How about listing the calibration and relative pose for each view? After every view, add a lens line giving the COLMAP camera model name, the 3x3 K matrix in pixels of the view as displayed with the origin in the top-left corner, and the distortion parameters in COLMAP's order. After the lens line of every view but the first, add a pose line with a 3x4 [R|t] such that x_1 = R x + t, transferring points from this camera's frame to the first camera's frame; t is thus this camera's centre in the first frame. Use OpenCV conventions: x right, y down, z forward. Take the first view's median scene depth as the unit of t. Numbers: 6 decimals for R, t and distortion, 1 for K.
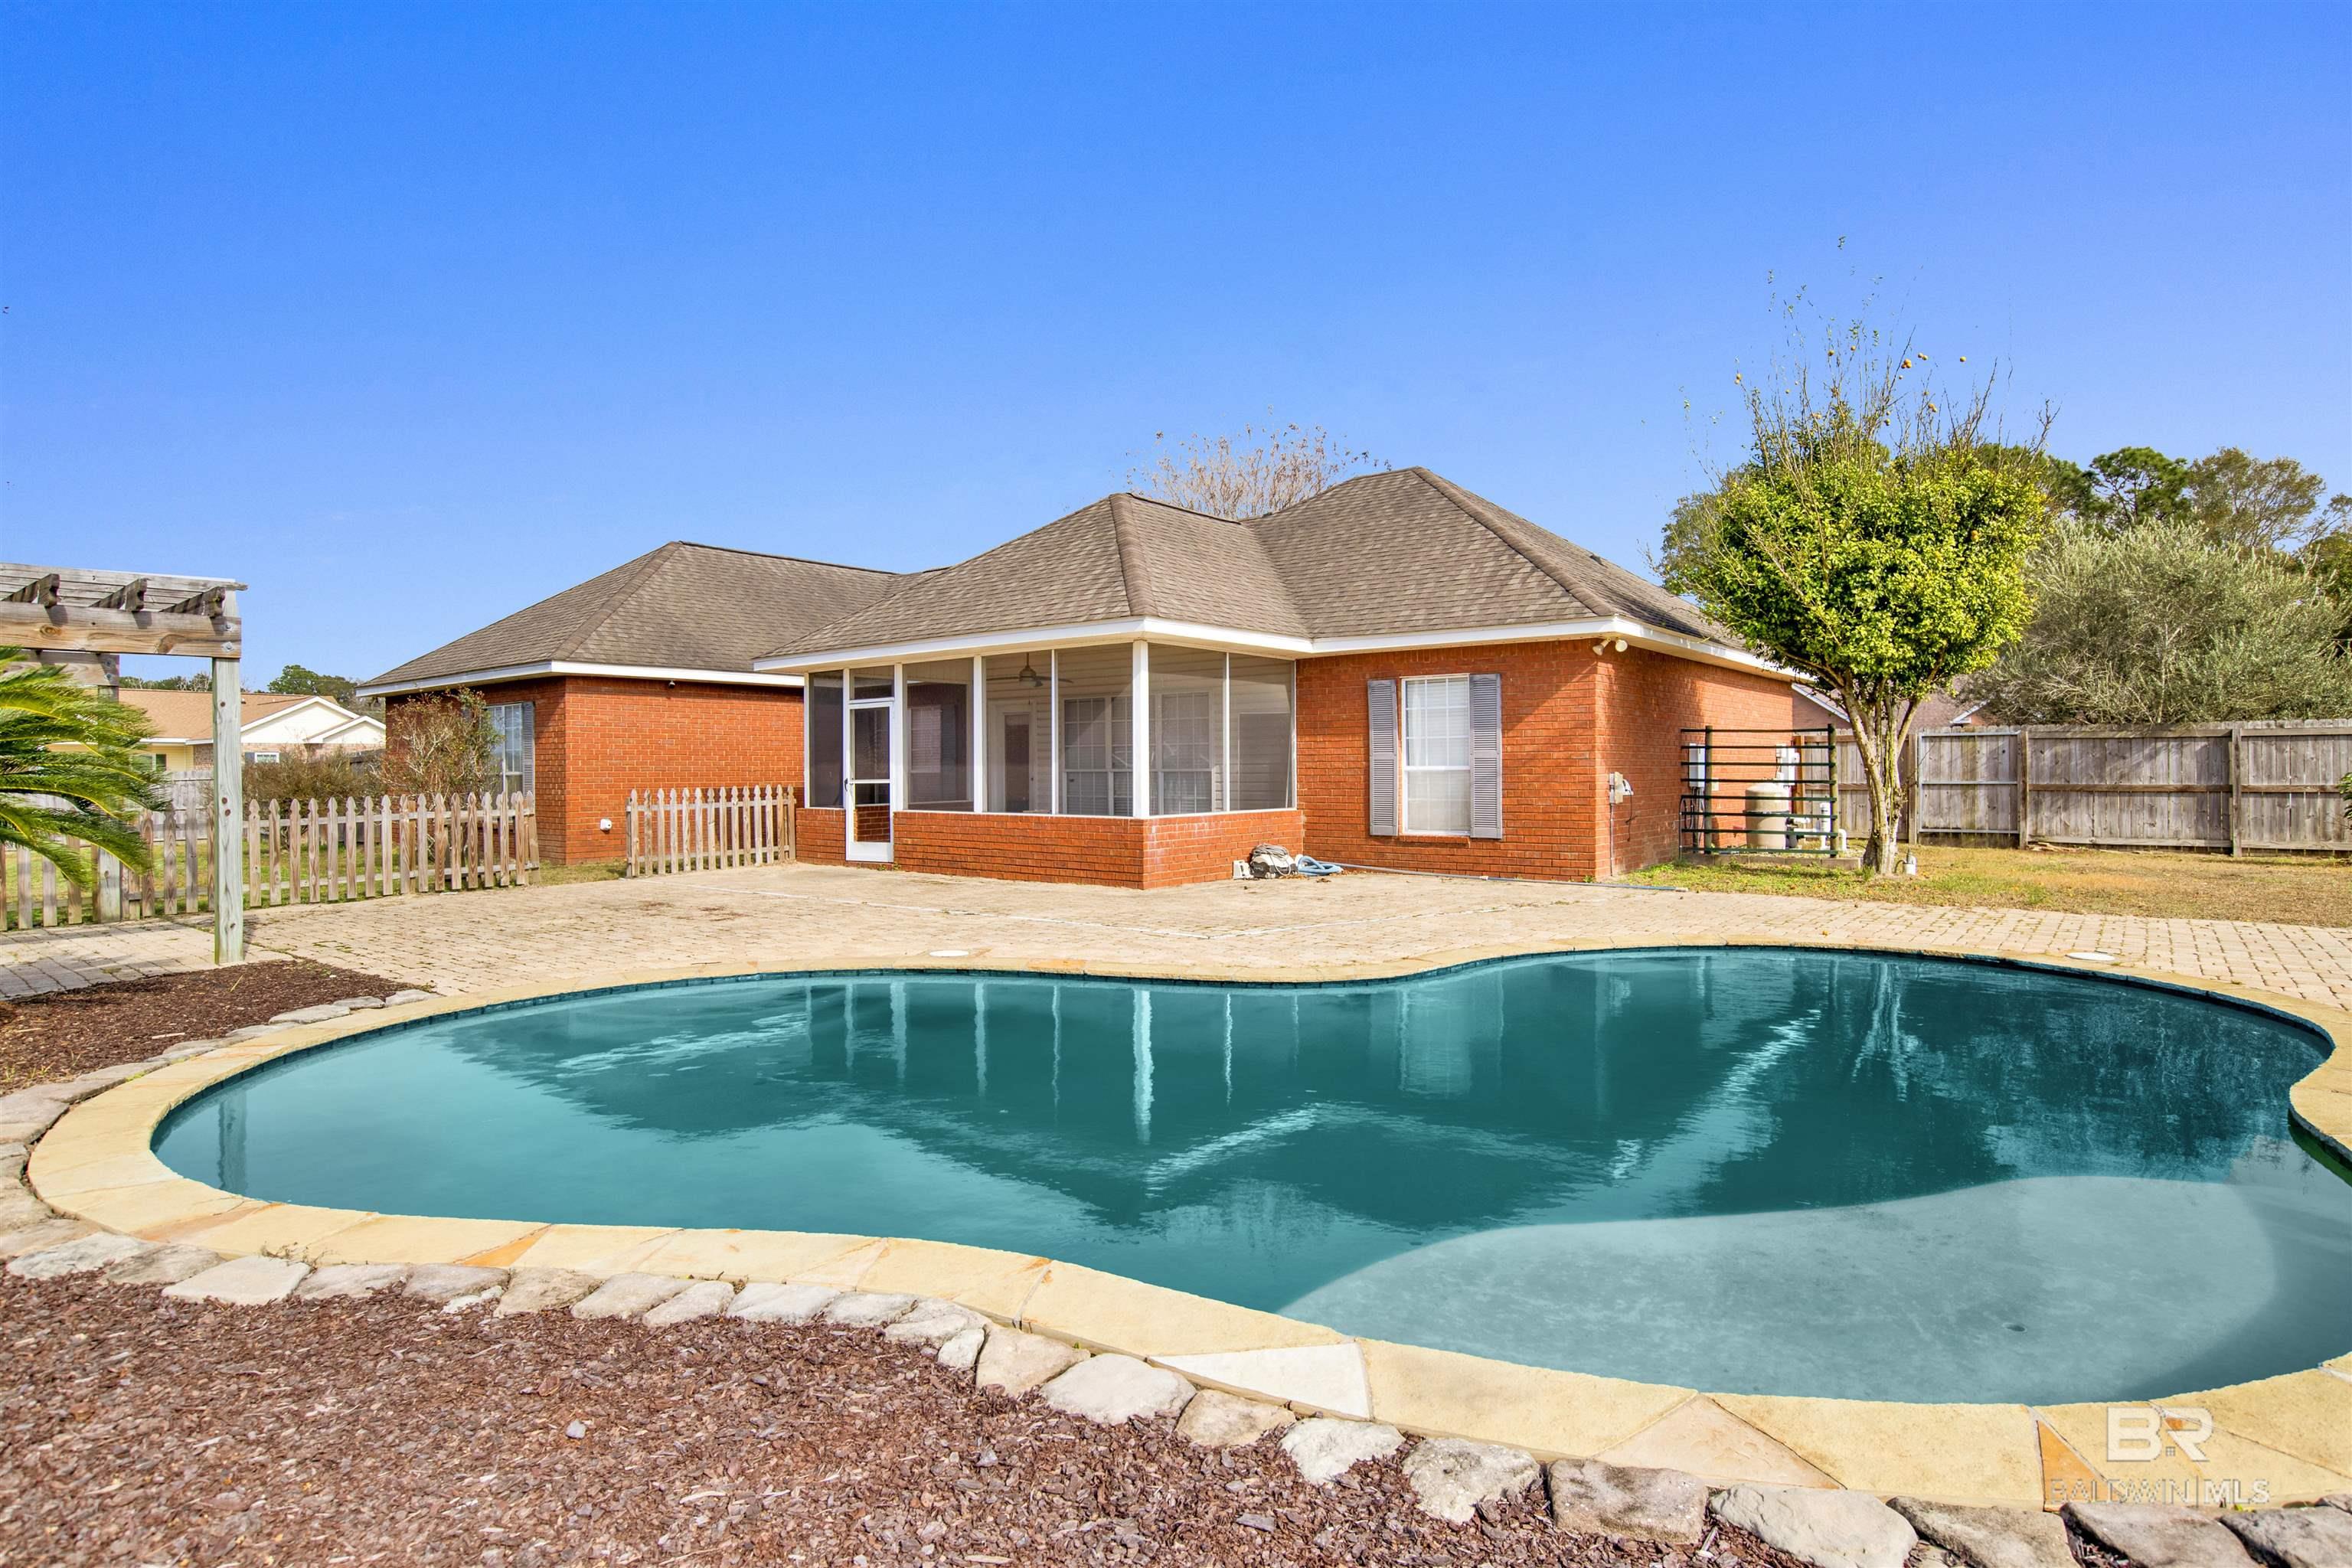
lens RADIAL K [[1234.6, 0, 1178.7], [0, 1234.6, 773.5], [0, 0, 1]] dist [-0.067155, 0.022785]
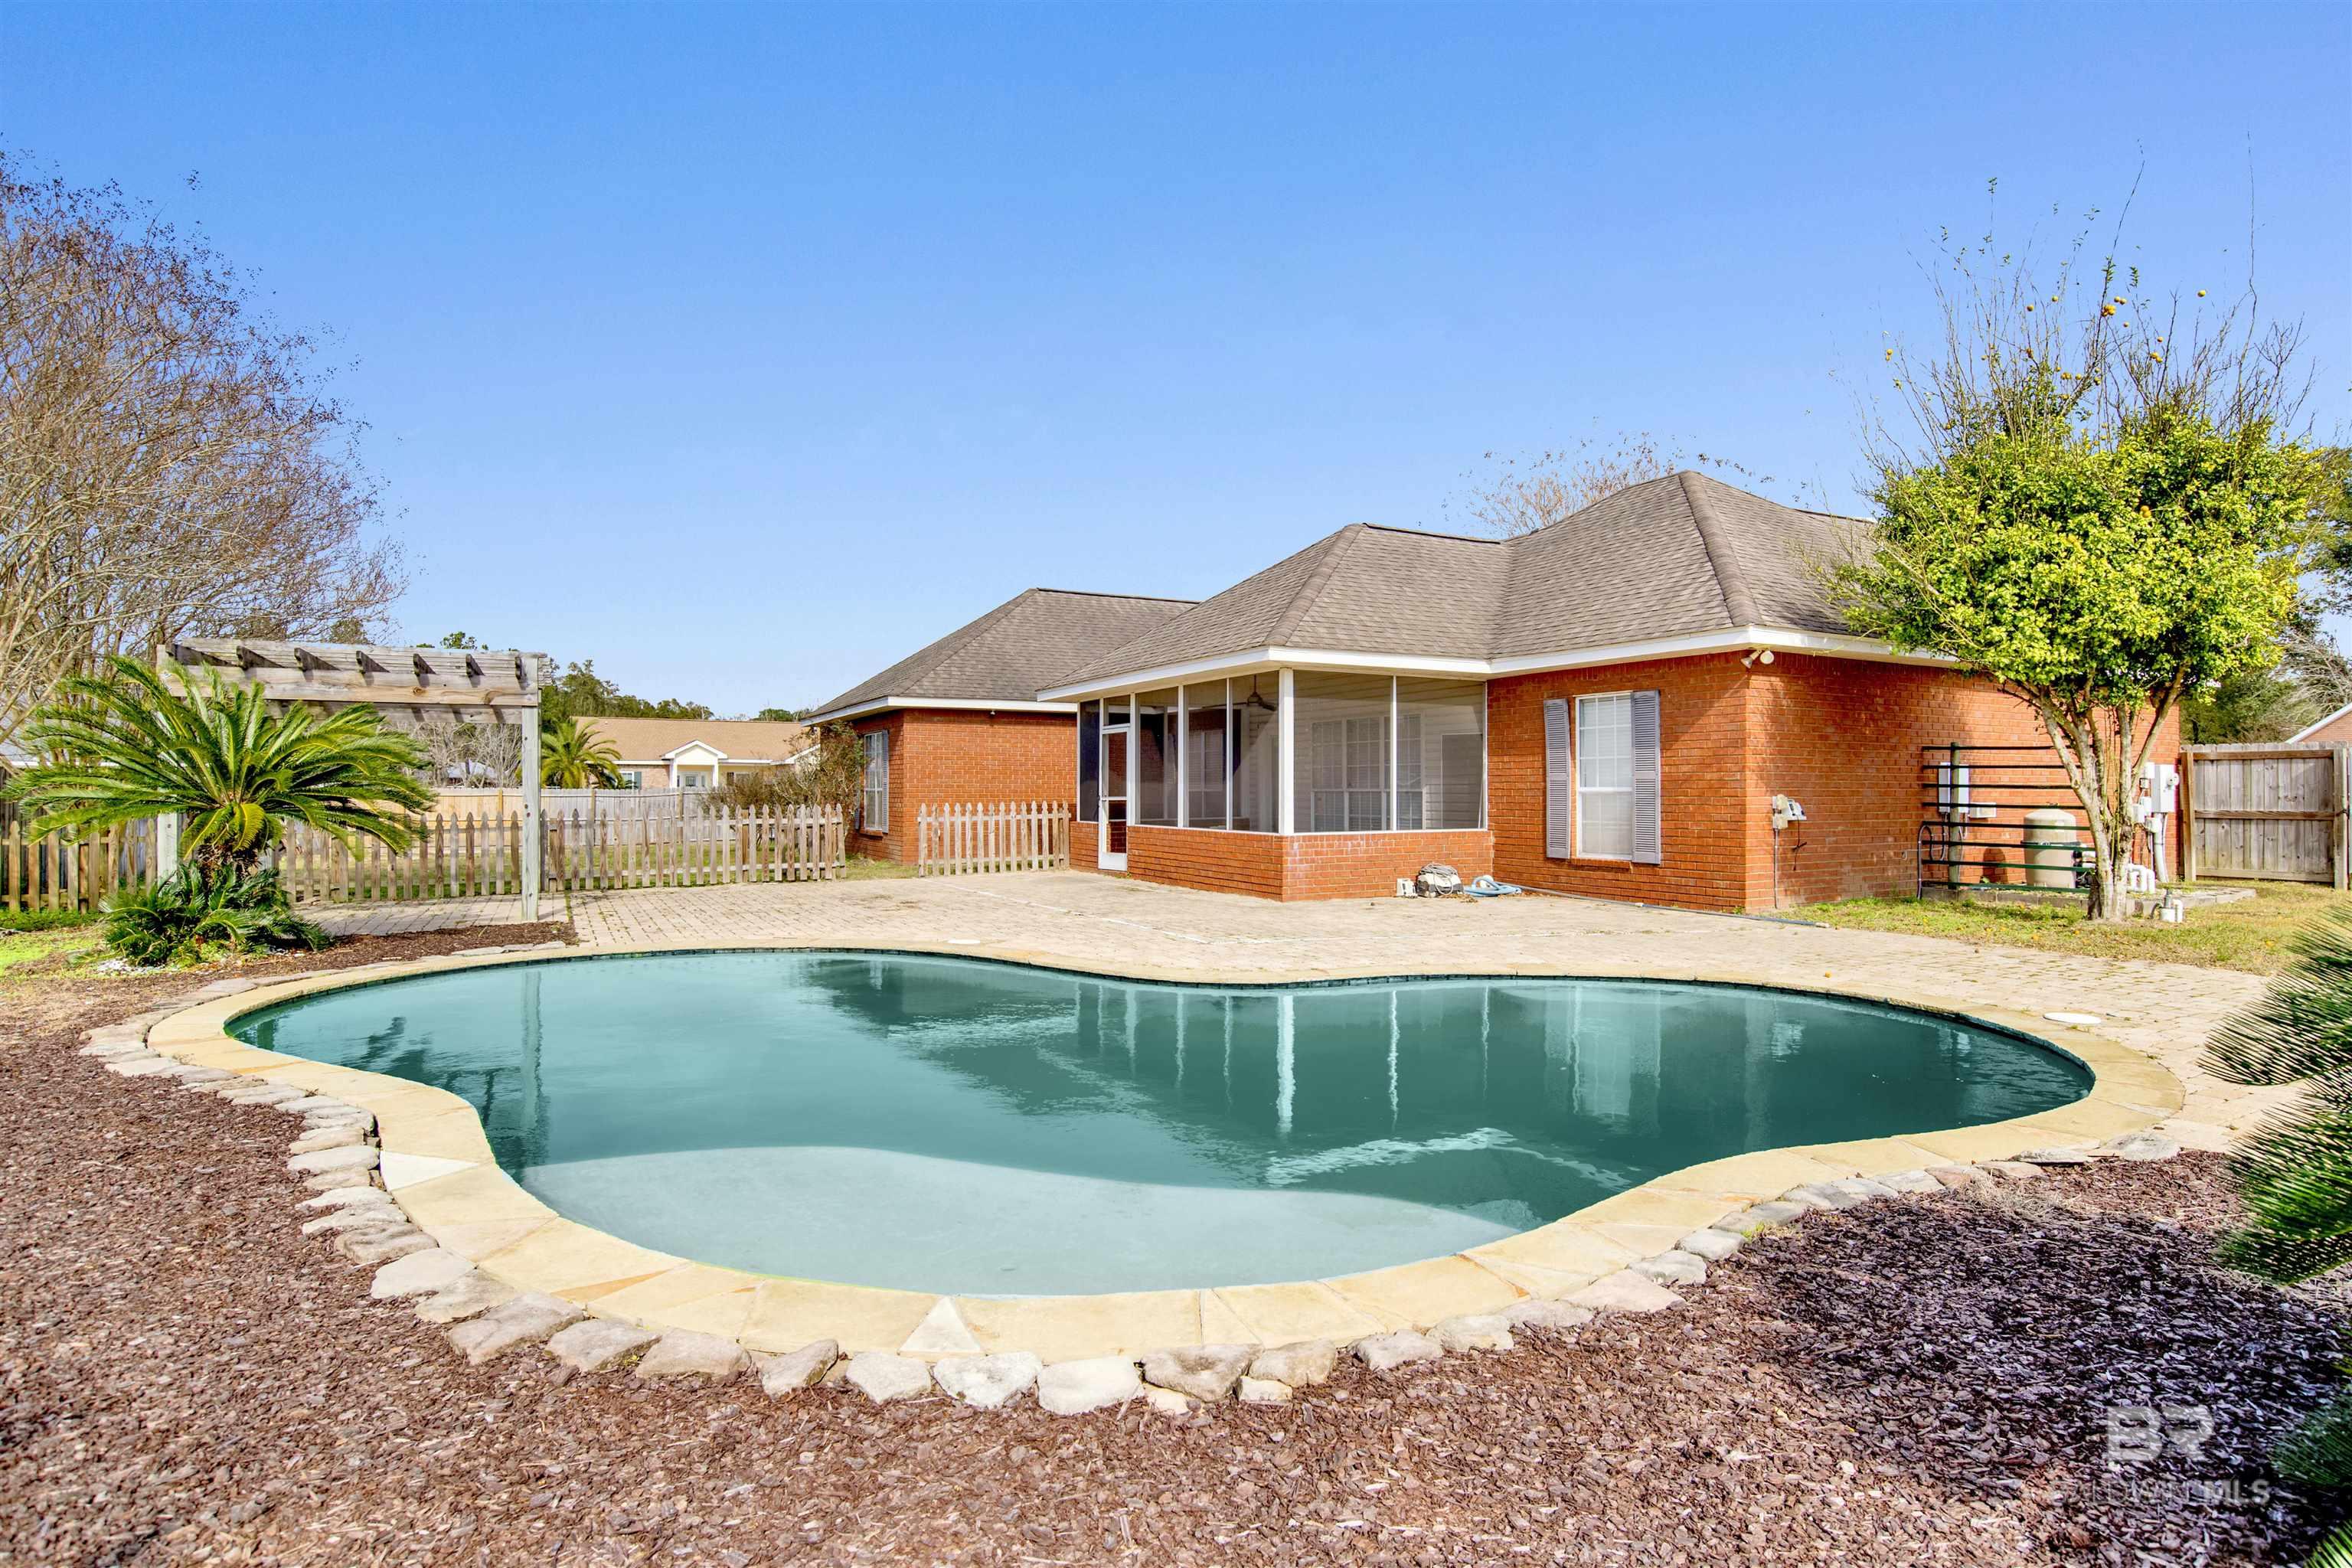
lens RADIAL K [[1234.6, 0, 1178.7], [0, 1234.6, 773.5], [0, 0, 1]] dist [-0.067155, 0.022785]
pose [[0.918306, 0.000850, -0.395870, 0.269202], [-0.007250, 0.999866, -0.014671, -0.000345], [0.395805, 0.016342, 0.918189, -0.011082]]
